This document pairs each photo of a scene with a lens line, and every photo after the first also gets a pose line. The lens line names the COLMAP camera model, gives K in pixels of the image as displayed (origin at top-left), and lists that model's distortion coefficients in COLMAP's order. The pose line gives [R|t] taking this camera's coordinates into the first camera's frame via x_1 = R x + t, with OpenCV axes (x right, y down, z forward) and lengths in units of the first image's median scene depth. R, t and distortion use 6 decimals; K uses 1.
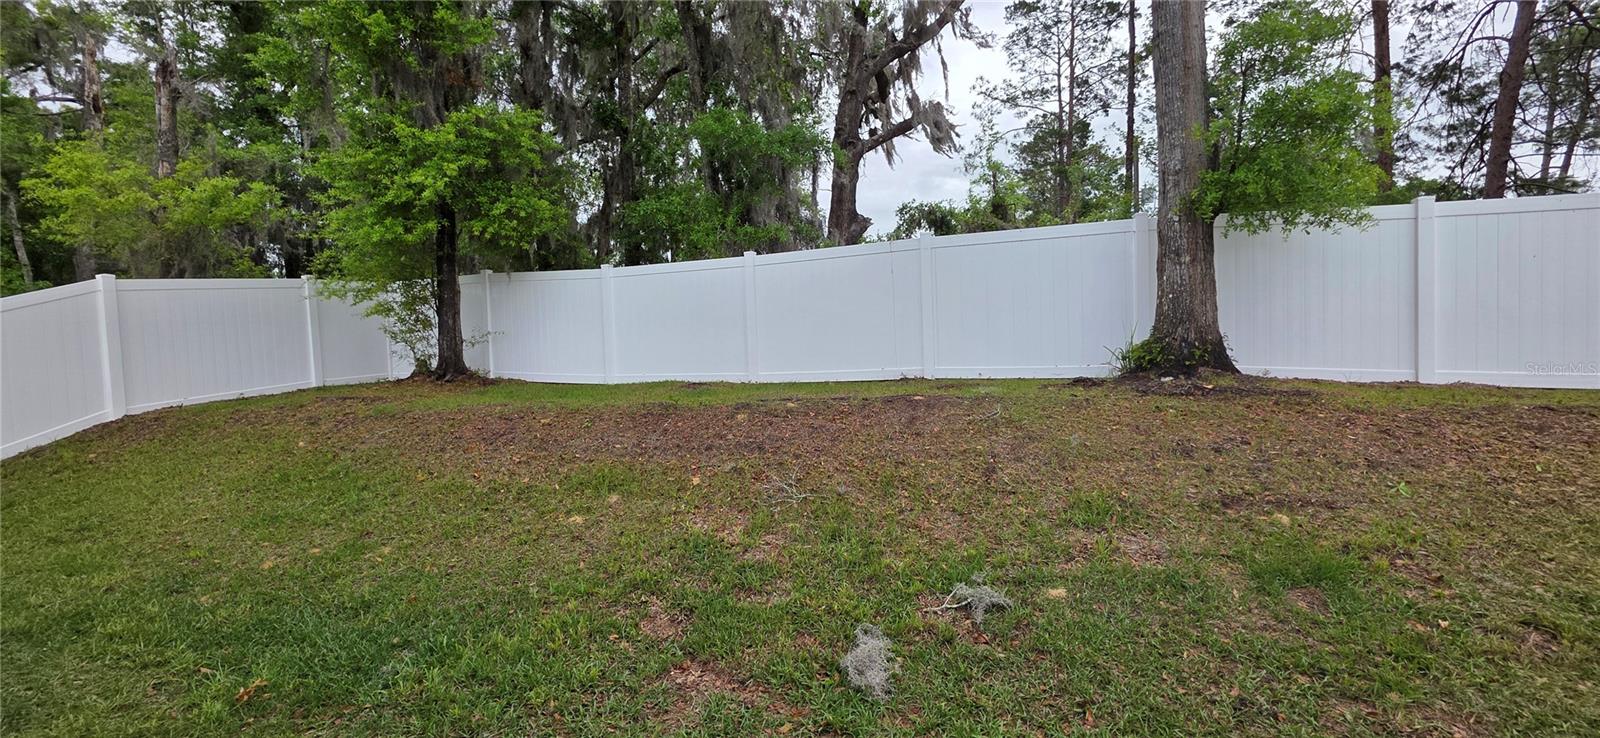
lens RADIAL K [[638.6, 0, 802.6], [0, 638.6, 365.2], [0, 0, 1]] dist [0.002993, -0.000253]
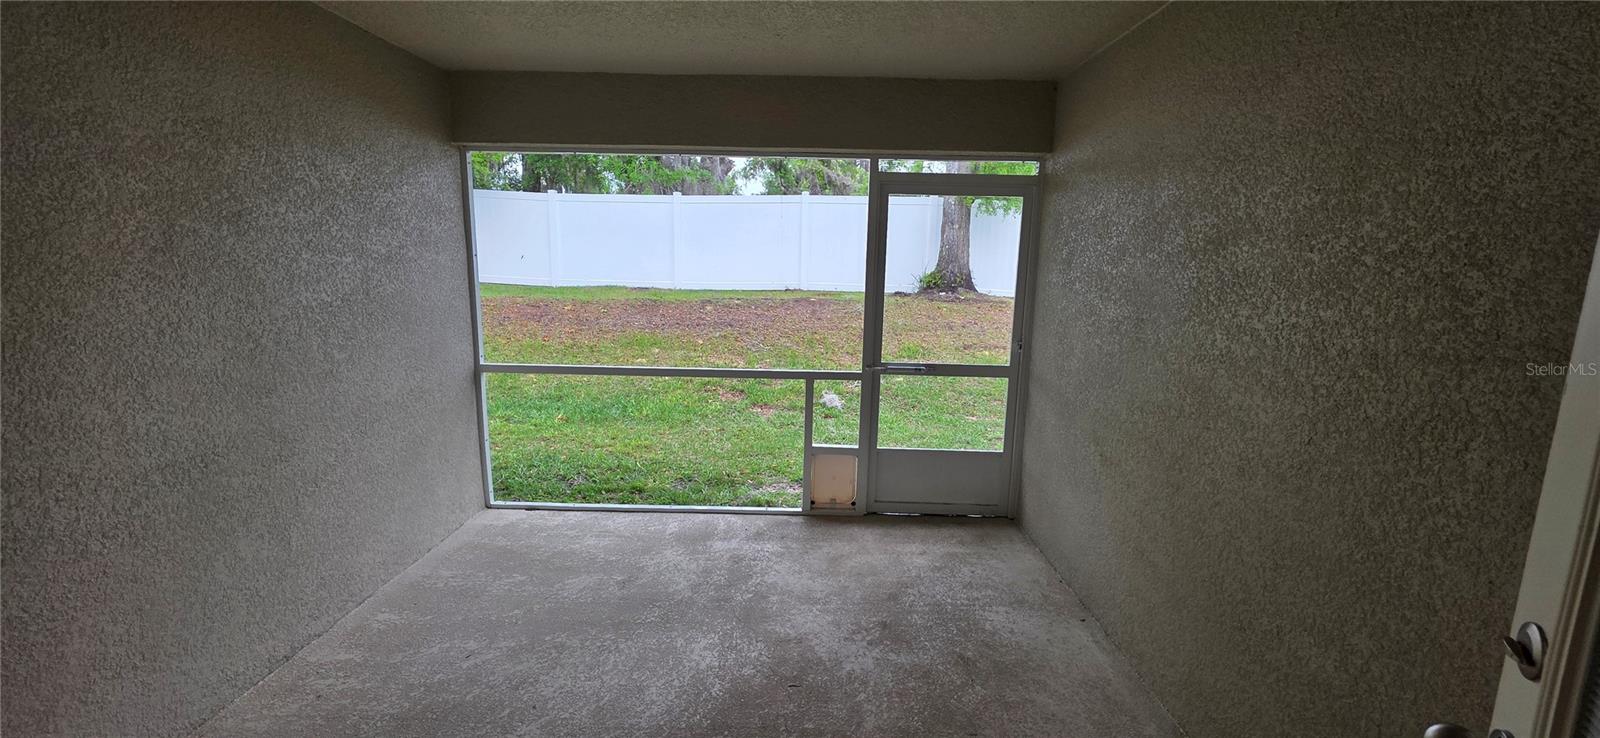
lens RADIAL K [[638.6, 0, 802.6], [0, 638.6, 365.2], [0, 0, 1]] dist [0.002993, -0.000253]
pose [[0.948324, 0.000023, 0.317305, -0.421791], [-0.039768, 0.992123, 0.118784, 0.026205], [-0.314803, -0.125264, 0.940855, -0.669413]]
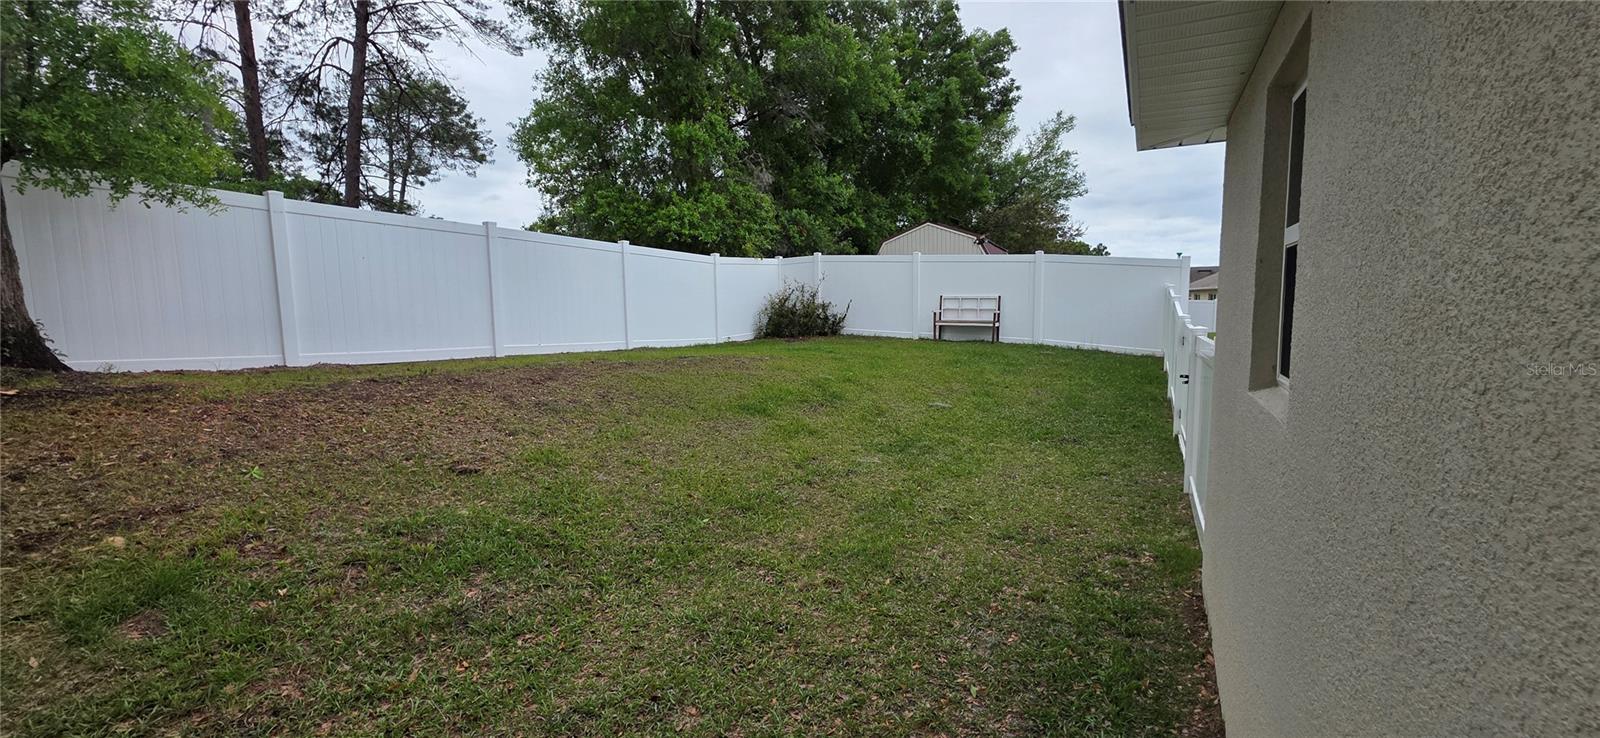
lens RADIAL K [[635.7, 0, 801.9], [0, 635.7, 362.9], [0, 0, 1]] dist [0.003060, 0.000003]
pose [[0.158076, -0.065168, 0.985274, 0.056399], [0.046101, 0.997219, 0.058561, -0.001564], [-0.986350, 0.036165, 0.160641, -0.024886]]
